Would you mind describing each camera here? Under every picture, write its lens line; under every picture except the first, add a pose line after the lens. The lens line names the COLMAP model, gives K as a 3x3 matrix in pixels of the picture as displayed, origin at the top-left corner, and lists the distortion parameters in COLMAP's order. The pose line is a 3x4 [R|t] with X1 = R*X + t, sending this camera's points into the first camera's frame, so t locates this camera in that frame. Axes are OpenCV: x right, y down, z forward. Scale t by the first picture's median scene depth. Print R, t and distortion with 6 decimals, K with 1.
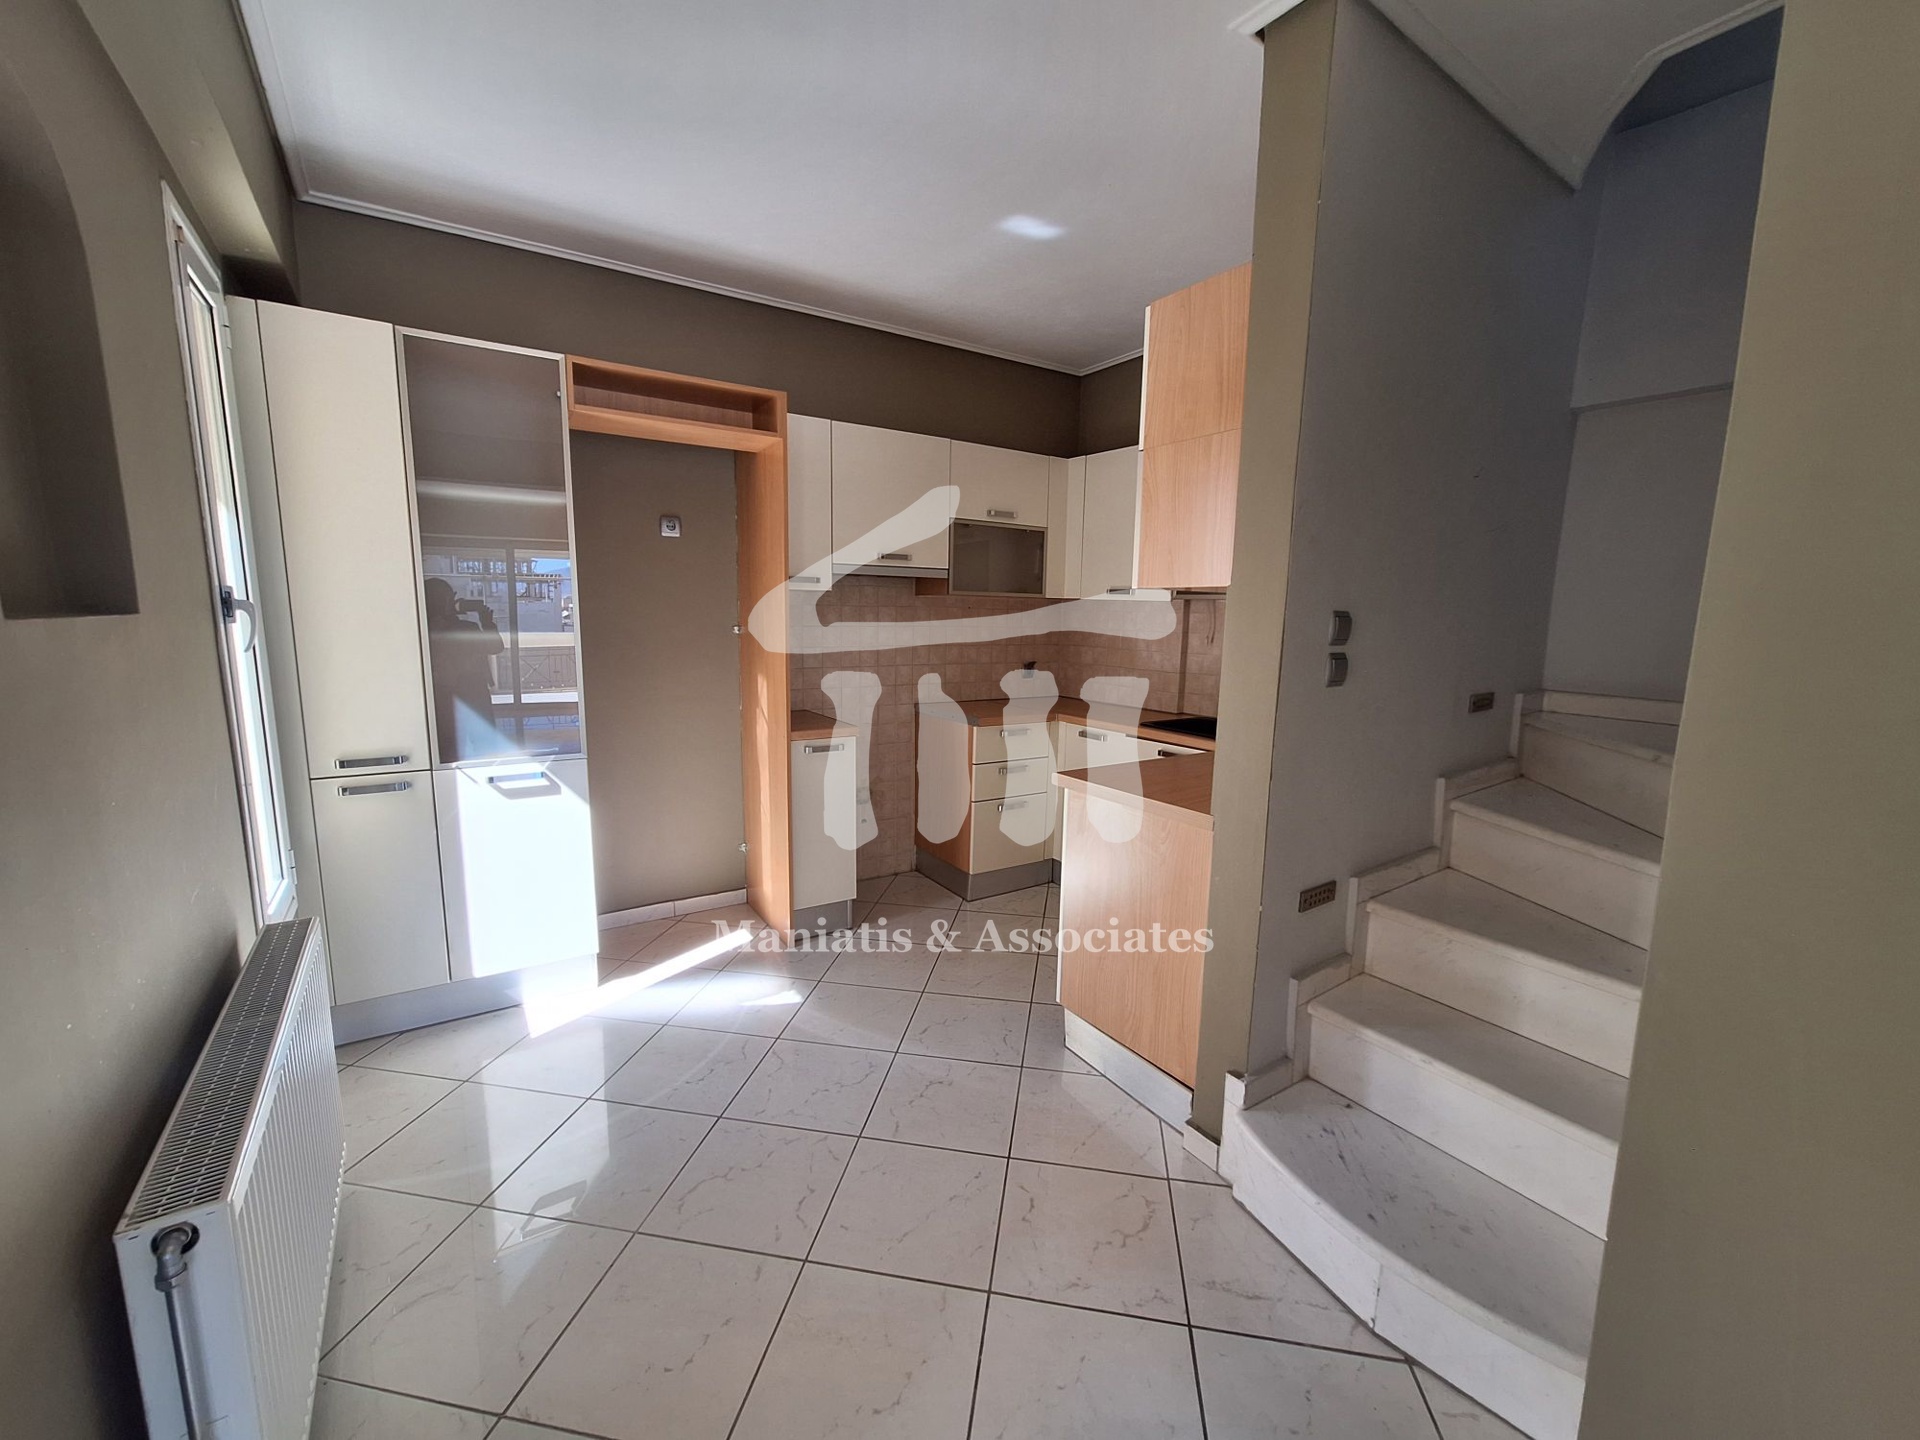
lens RADIAL K [[765.1, 0, 956.3], [0, 765.1, 727.9], [0, 0, 1]] dist [-0.000332, 0.000281]
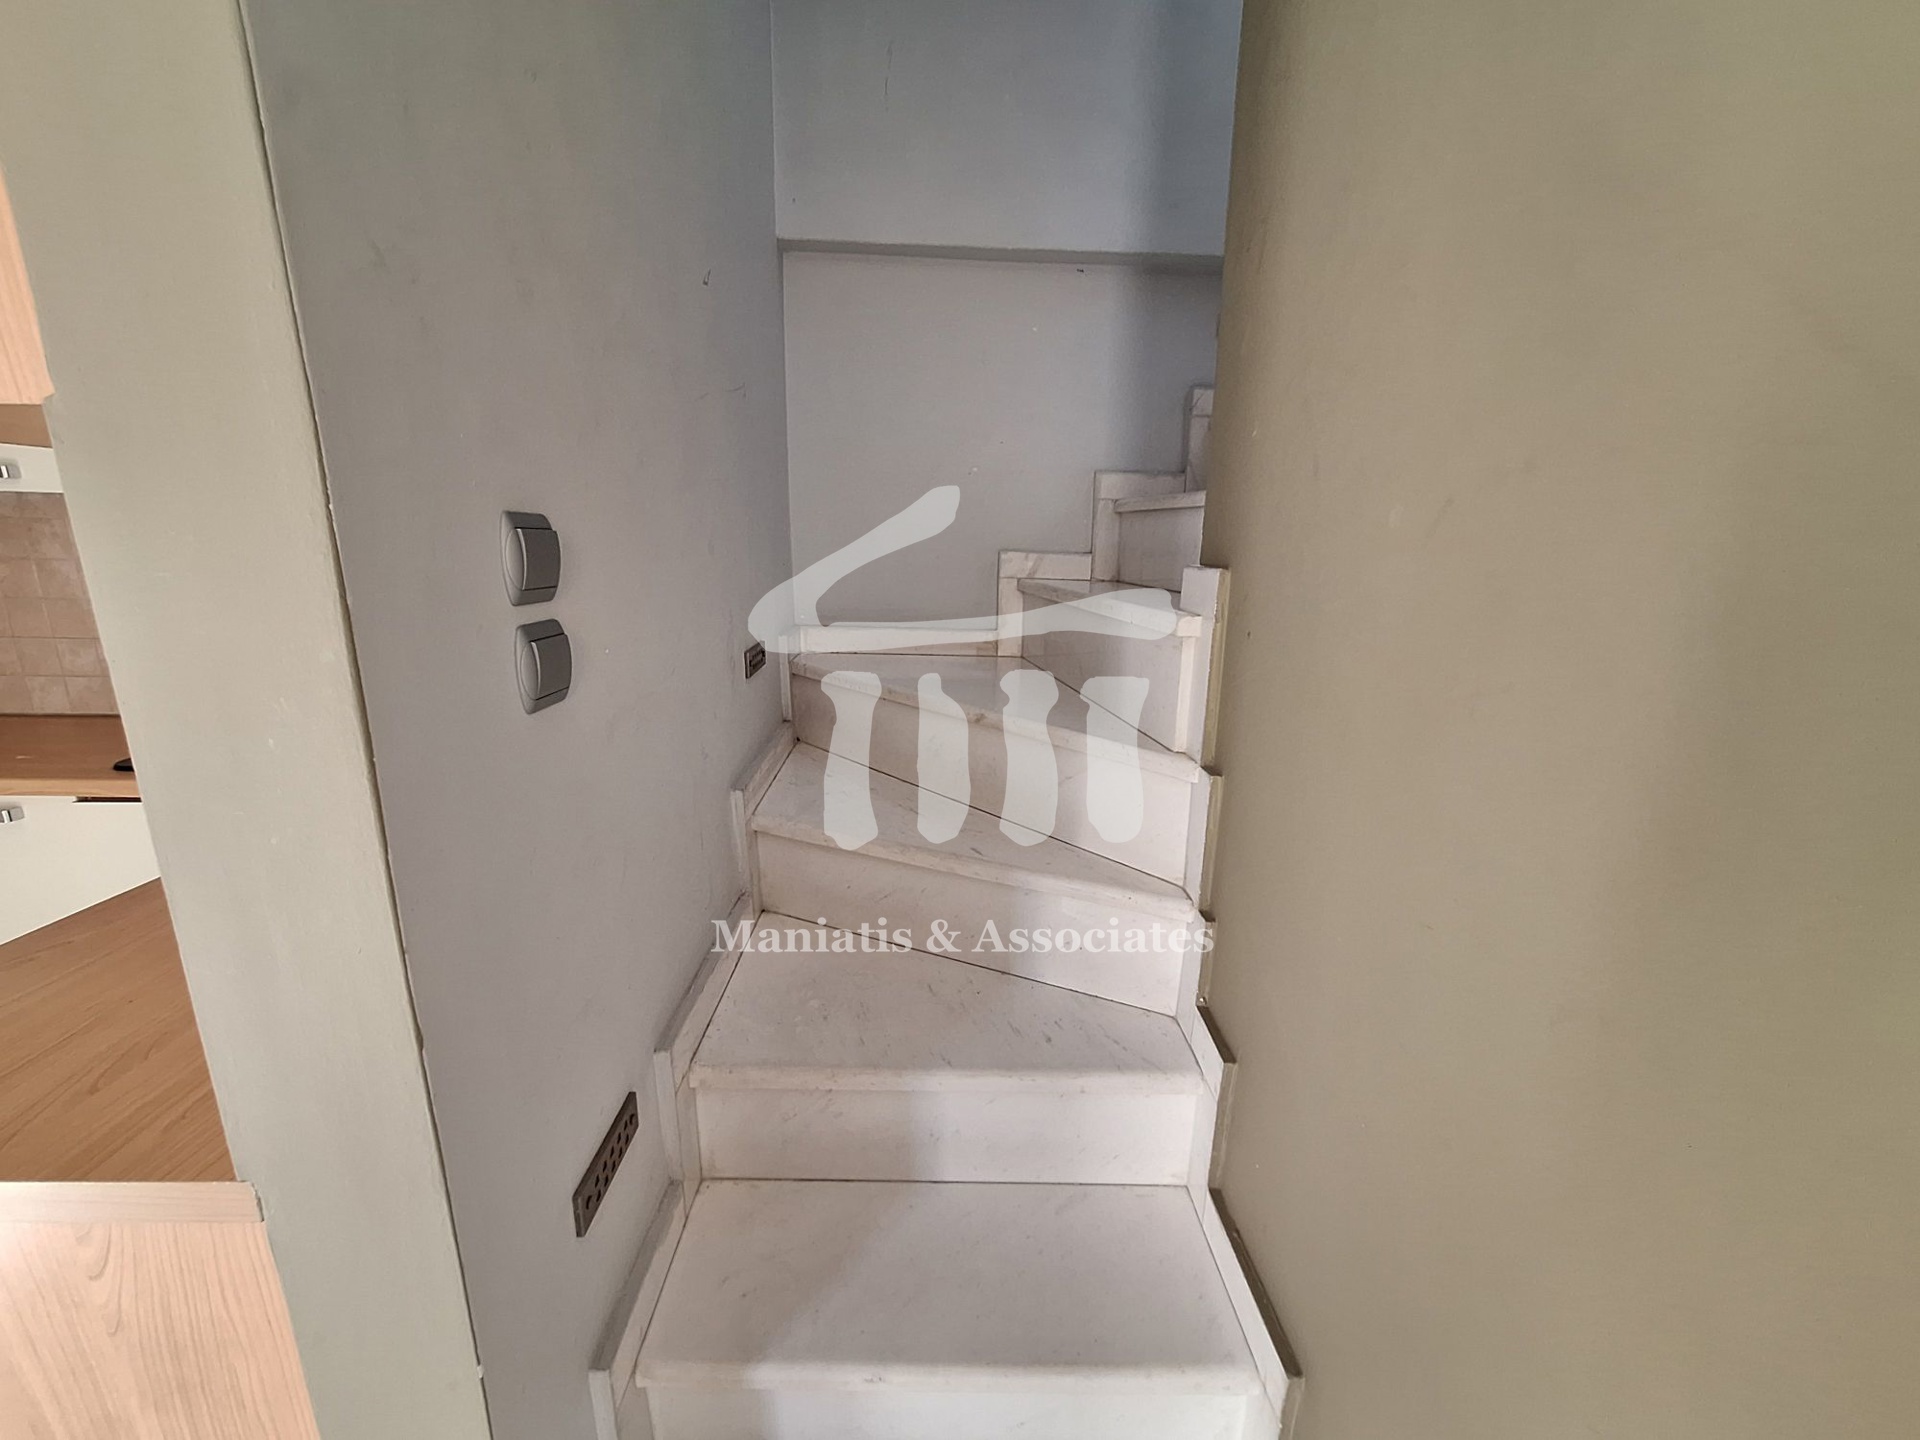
lens RADIAL K [[765.1, 0, 956.3], [0, 765.1, 727.9], [0, 0, 1]] dist [-0.000332, 0.000281]
pose [[0.564984, -0.207516, 0.798580, 0.293747], [0.123941, 0.978219, 0.166510, -0.083489], [-0.815740, 0.004901, 0.578398, 0.595457]]
